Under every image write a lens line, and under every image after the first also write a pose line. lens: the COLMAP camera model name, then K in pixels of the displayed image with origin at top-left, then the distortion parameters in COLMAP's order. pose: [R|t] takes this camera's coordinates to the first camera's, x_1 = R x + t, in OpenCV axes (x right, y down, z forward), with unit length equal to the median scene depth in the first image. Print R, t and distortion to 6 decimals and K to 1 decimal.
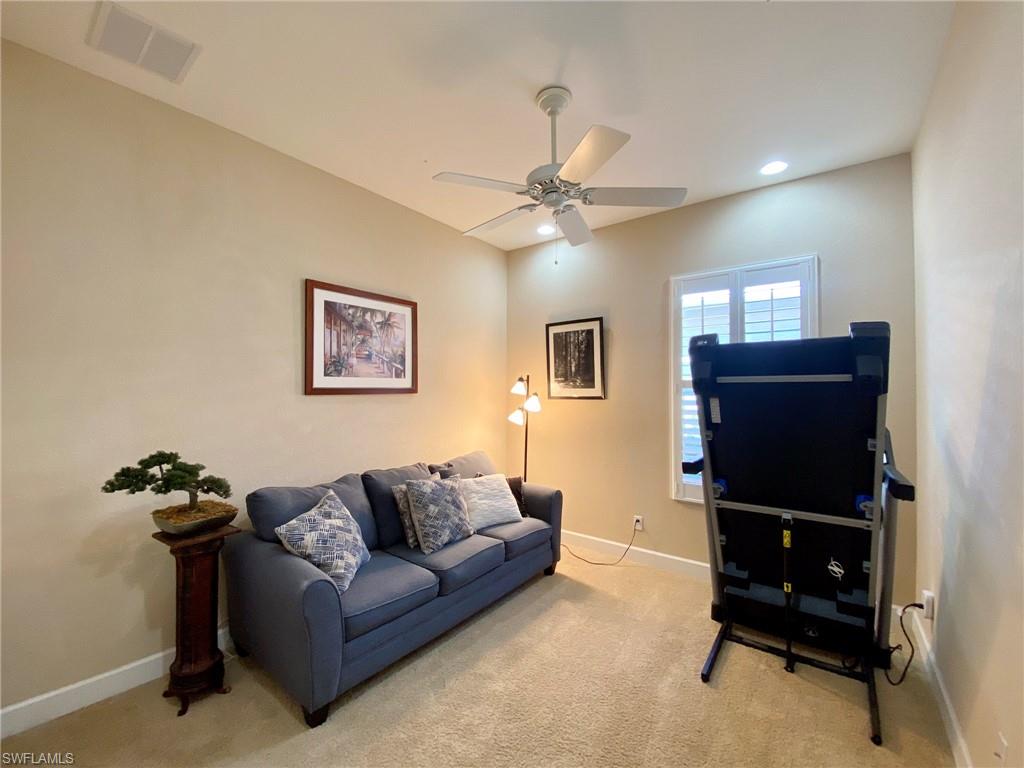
lens RADIAL K [[415.4, 0, 512.0], [0, 415.4, 384.0], [0, 0, 1]] dist [0.030690, -0.028227]
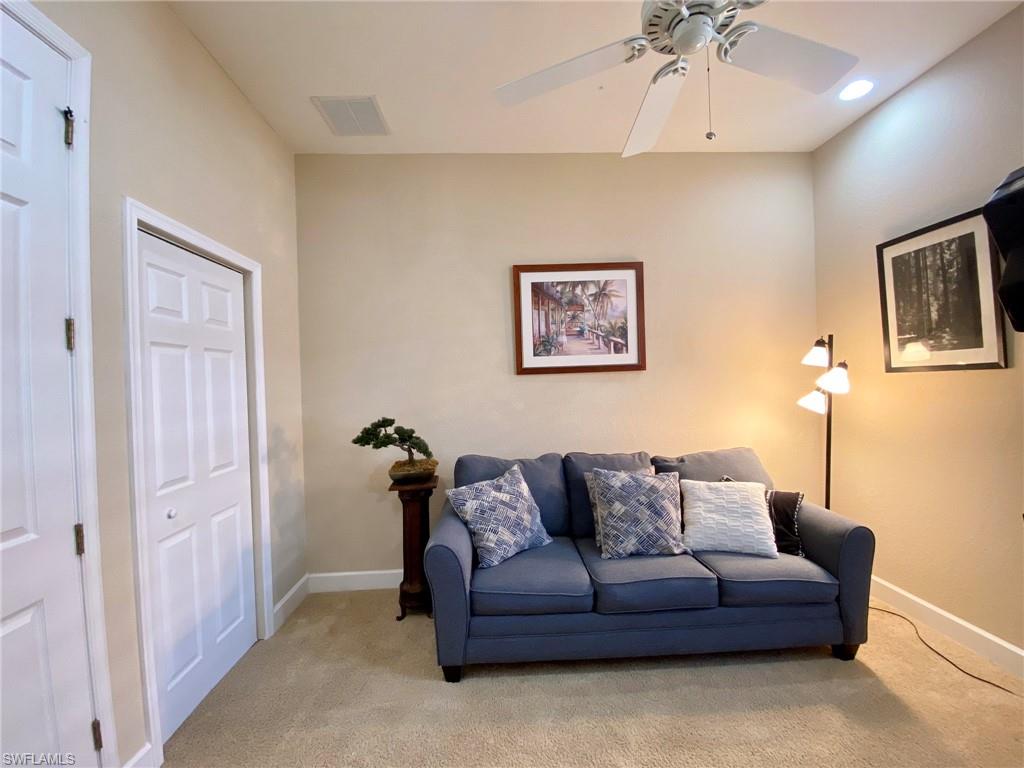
lens RADIAL K [[415.4, 0, 512.0], [0, 415.4, 384.0], [0, 0, 1]] dist [0.030690, -0.028227]
pose [[0.627850, -0.017407, -0.778140, 0.297486], [0.041109, 0.999096, 0.010819, 0.034384], [0.777248, -0.038782, 0.627998, 0.297283]]
